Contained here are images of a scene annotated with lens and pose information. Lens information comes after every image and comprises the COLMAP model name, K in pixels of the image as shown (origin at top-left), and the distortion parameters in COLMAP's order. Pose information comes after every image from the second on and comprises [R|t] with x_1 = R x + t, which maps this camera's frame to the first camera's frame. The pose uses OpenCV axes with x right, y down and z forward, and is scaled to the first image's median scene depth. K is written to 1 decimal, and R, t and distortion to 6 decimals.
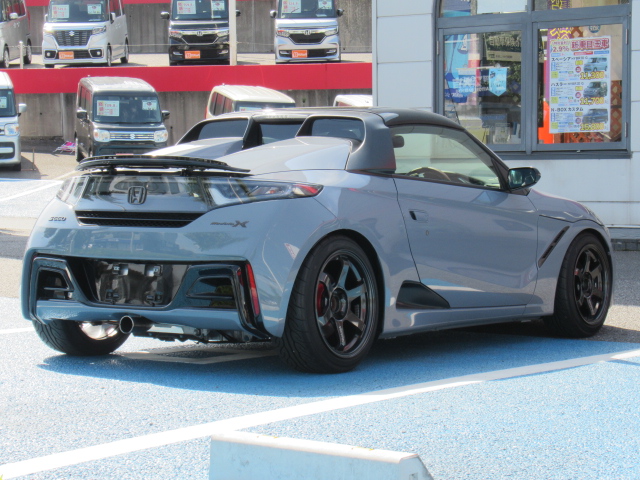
lens RADIAL K [[1726.8, 0, 320.0], [0, 1726.8, 240.3], [0, 0, 1]] dist [0.066109, 0.000000]
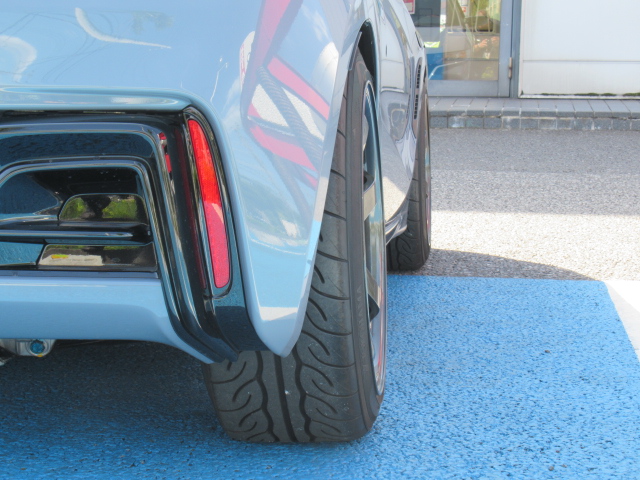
lens RADIAL K [[1726.8, 0, 319.9], [0, 1726.8, 239.9], [0, 0, 1]] dist [0.066109, 0.000000]
pose [[0.883652, -0.035206, 0.466818, -0.158647], [0.006500, 0.997995, 0.062963, 0.015153], [-0.468099, -0.052604, 0.882109, 0.703679]]
